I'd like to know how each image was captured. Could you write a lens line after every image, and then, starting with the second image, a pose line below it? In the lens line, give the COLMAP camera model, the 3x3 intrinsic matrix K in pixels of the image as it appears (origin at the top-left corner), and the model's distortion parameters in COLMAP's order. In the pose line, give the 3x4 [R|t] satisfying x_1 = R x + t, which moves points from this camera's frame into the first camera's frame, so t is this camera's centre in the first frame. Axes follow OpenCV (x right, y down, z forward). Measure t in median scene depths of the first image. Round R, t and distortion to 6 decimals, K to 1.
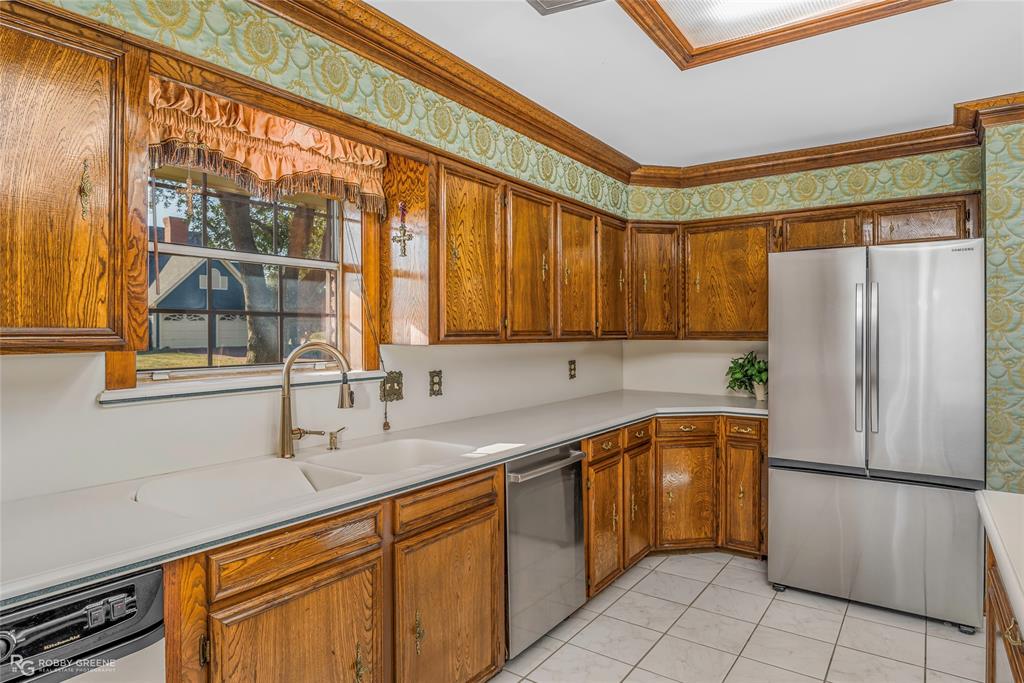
lens RADIAL K [[586.2, 0, 512.0], [0, 586.2, 341.5], [0, 0, 1]] dist [-0.029793, 0.000215]
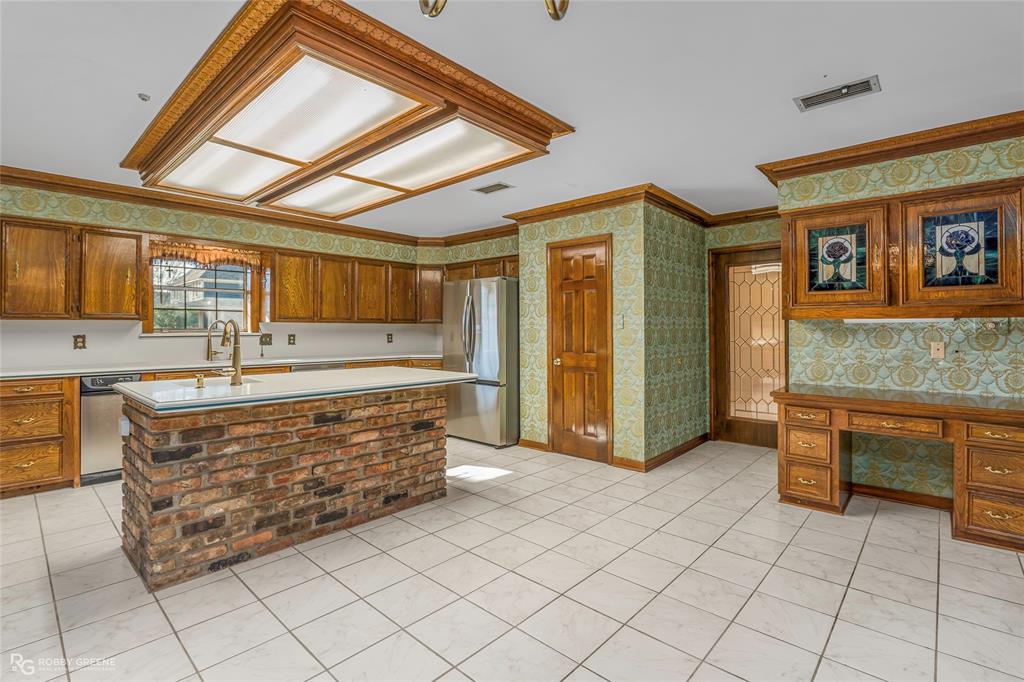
lens RADIAL K [[480.3, 0, 510.1], [0, 480.3, 329.7], [0, 0, 1]] dist [-0.020362, 0.001086]
pose [[0.993395, 0.001748, -0.114735, 1.060992], [-0.003400, 0.999893, -0.014204, 0.060397], [0.114698, 0.014501, 0.993295, -0.901001]]
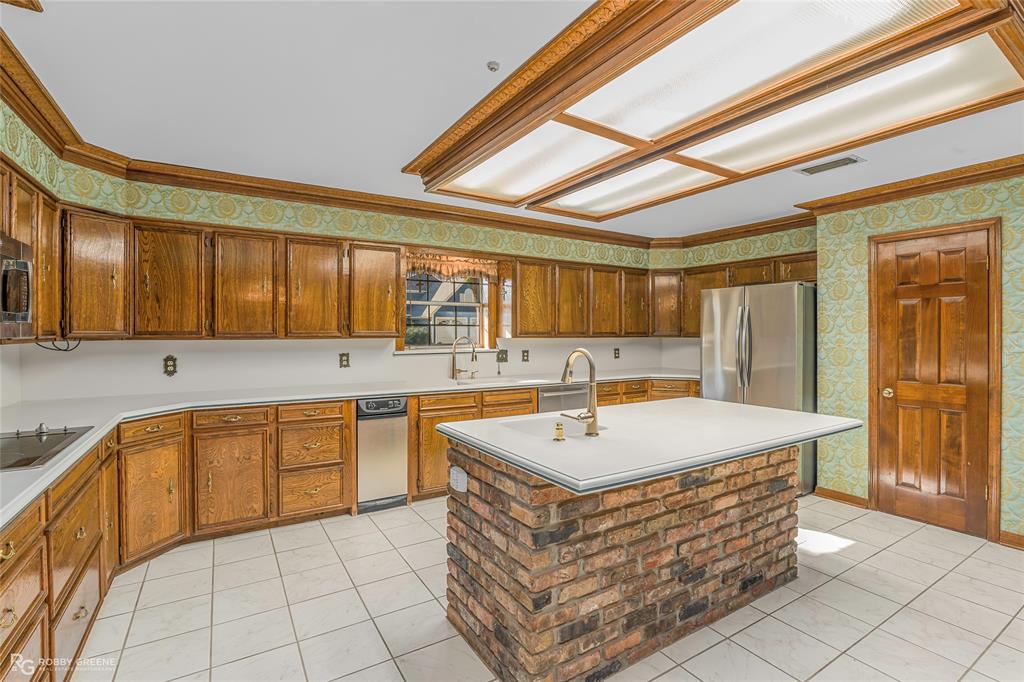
lens RADIAL K [[478.6, 0, 512.0], [0, 478.6, 341.0], [0, 0, 1]] dist [-0.021057, 0.000602]
pose [[0.925279, 0.008465, -0.379192, 0.545973], [-0.008133, 0.999964, 0.002478, 0.012703], [0.379200, 0.000791, 0.925315, -0.730984]]
